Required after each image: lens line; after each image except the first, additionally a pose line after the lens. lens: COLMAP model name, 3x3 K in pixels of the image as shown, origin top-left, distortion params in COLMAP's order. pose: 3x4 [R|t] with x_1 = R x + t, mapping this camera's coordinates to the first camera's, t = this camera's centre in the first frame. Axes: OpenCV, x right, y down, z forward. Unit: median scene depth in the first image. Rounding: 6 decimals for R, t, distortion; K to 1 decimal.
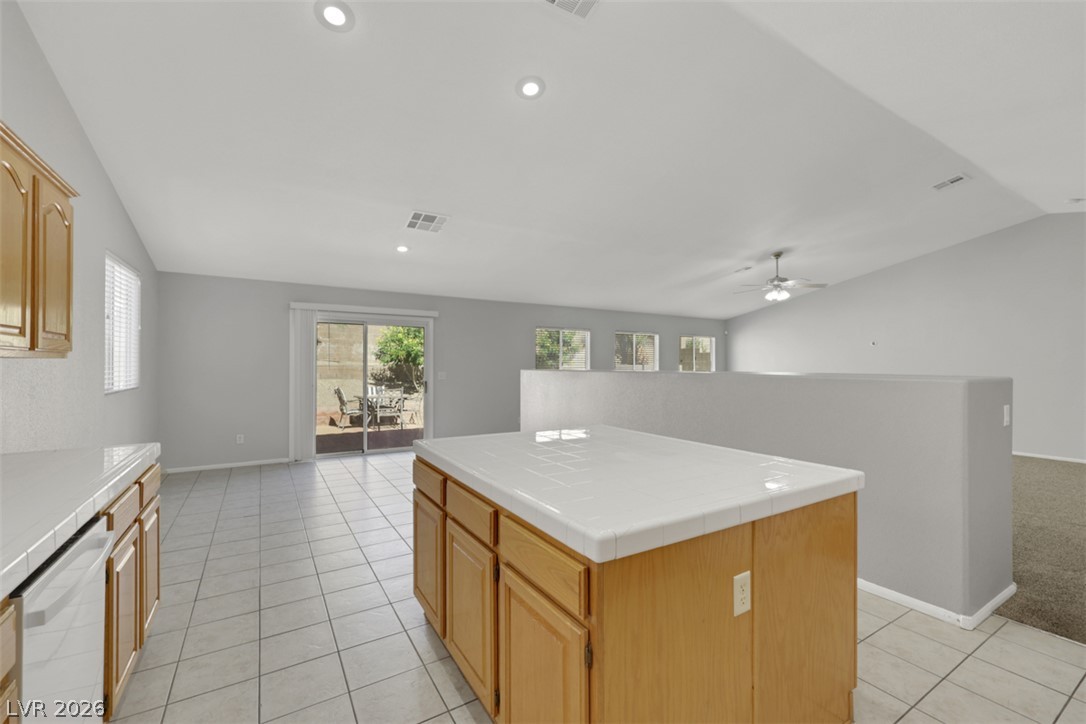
lens RADIAL K [[470.4, 0, 543.0], [0, 470.4, 362.0], [0, 0, 1]] dist [0.000572, 0.000098]
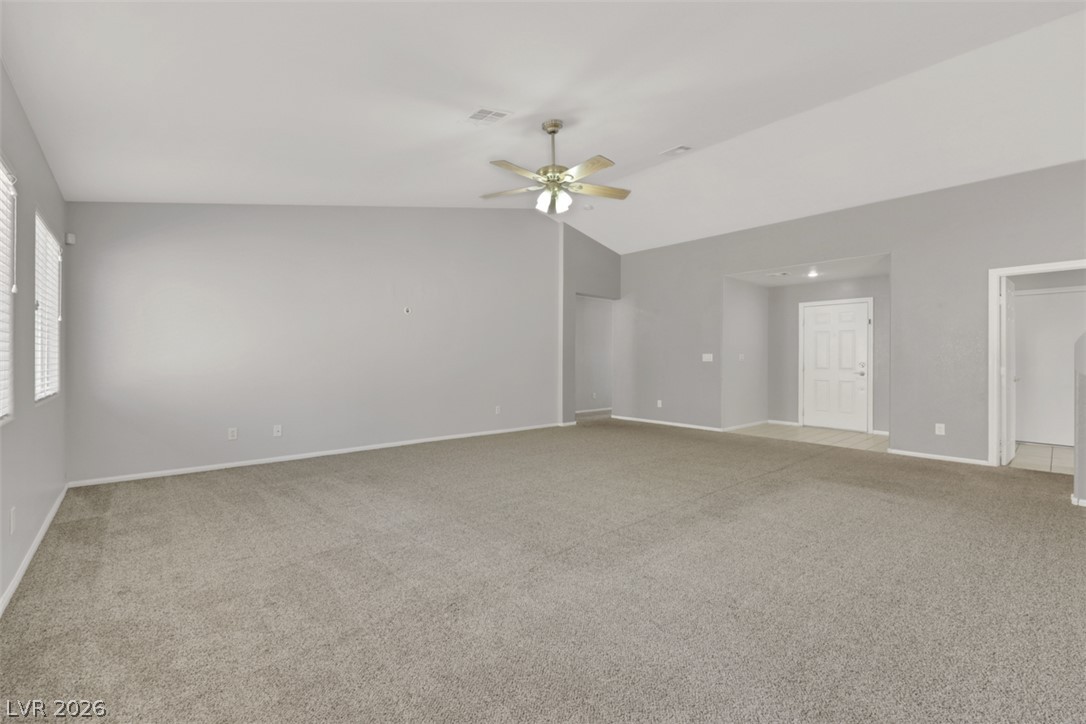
lens RADIAL K [[438.0, 0, 558.7], [0, 438.0, 350.4], [0, 0, 1]] dist [-0.013470, 0.000034]
pose [[-0.196900, 0.013843, 0.980326, 0.026447], [-0.006141, 0.999863, -0.015352, 0.035307], [-0.980404, -0.009043, -0.196789, 1.207535]]
